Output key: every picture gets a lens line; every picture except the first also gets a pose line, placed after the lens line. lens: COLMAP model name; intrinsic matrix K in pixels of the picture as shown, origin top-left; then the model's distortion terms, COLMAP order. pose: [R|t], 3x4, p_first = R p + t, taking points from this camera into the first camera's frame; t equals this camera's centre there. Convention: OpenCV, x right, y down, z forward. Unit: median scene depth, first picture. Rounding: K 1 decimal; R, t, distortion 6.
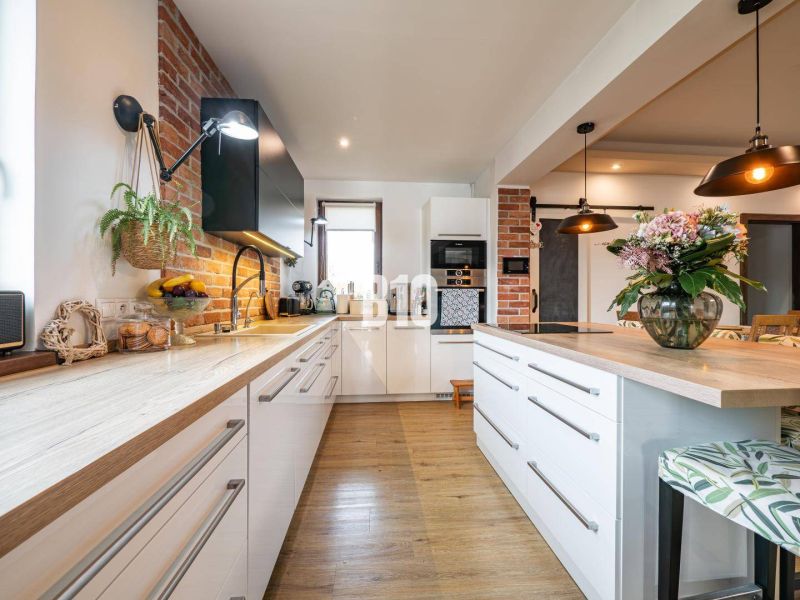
lens RADIAL K [[340.9, 0, 400.3], [0, 340.9, 296.1], [0, 0, 1]] dist [0.000270, 0.000116]
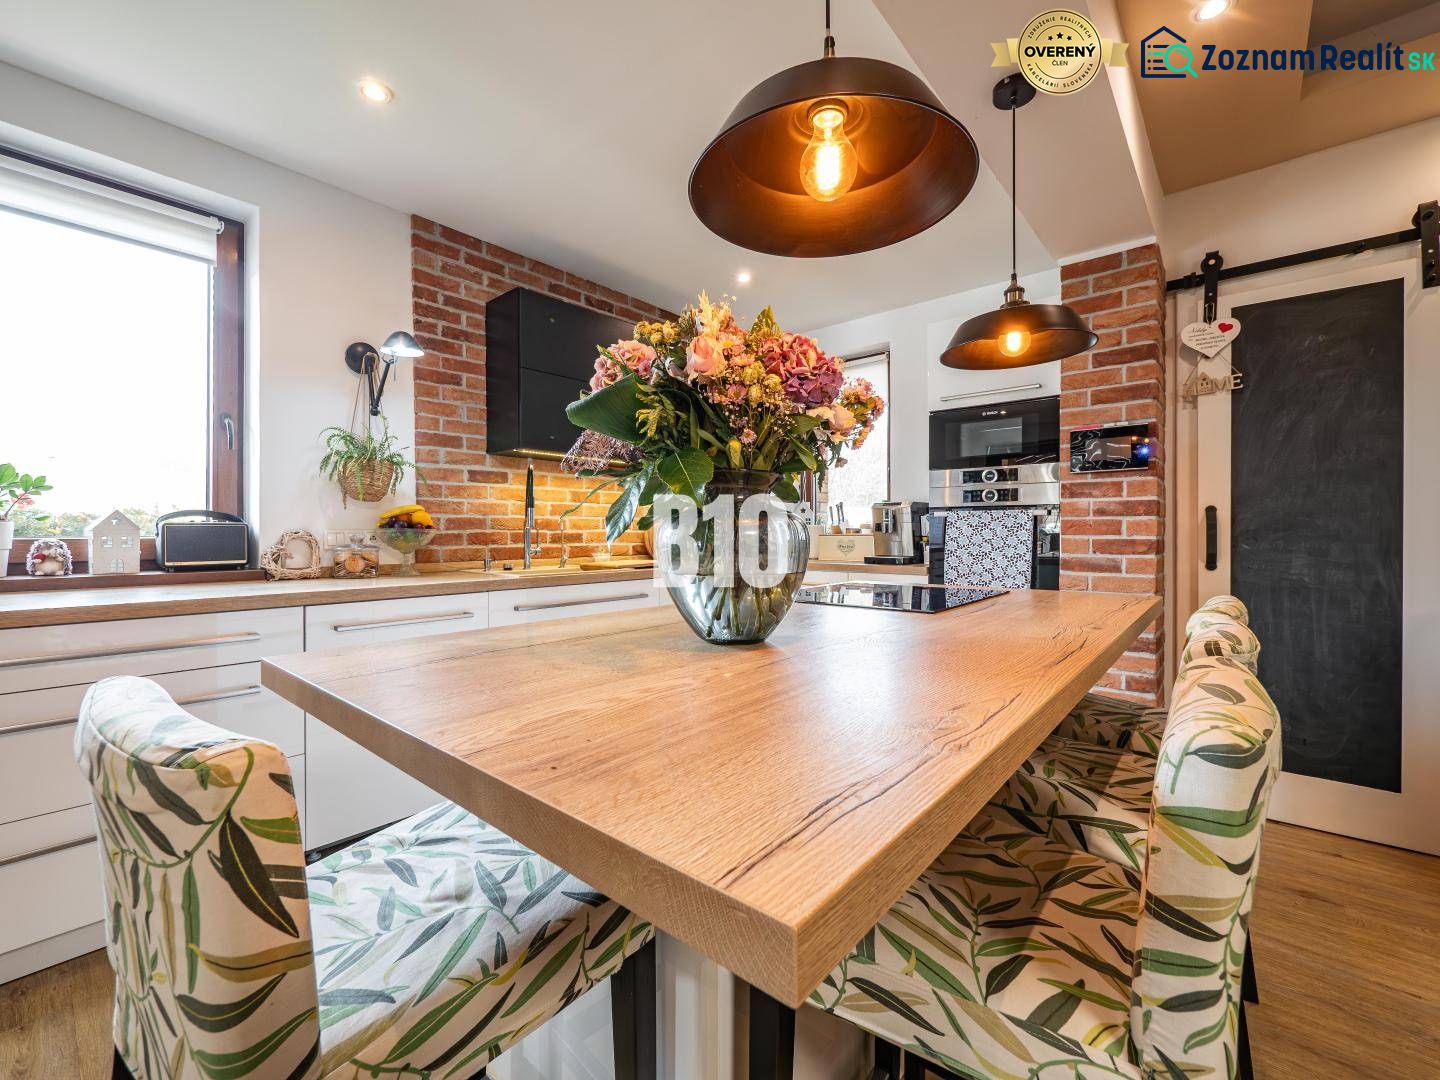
lens RADIAL K [[613.6, 0, 720.5], [0, 613.6, 533.1], [0, 0, 1]] dist [0.000270, 0.000116]
pose [[0.697654, 0.000541, -0.716435, 0.514282], [0.001944, 0.999995, 0.002648, 0.005702], [0.716432, -0.003240, 0.697649, 0.170533]]
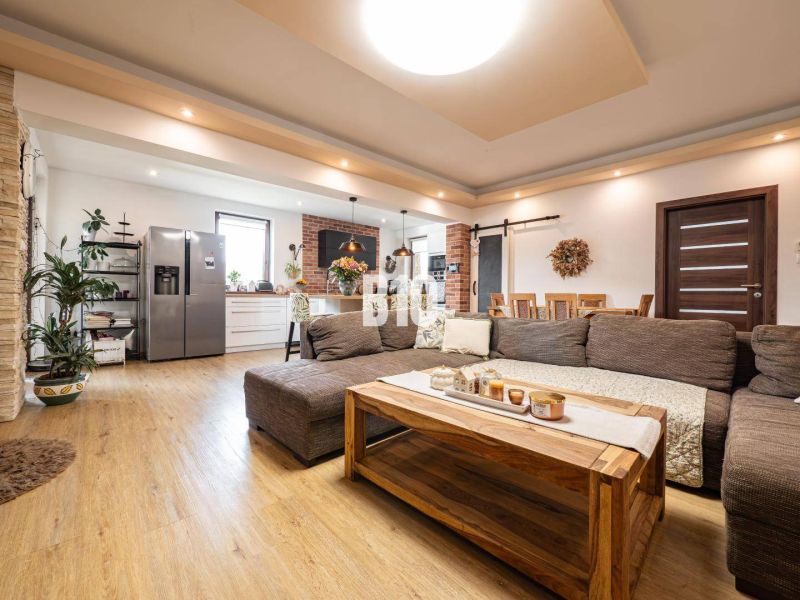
lens RADIAL K [[340.9, 0, 400.3], [0, 340.9, 296.1], [0, 0, 1]] dist [0.000270, 0.000116]
pose [[0.613924, 0.008331, -0.789321, 1.510930], [-0.009999, 0.999946, 0.002777, 0.053379], [0.789302, 0.006187, 0.613974, -0.293688]]
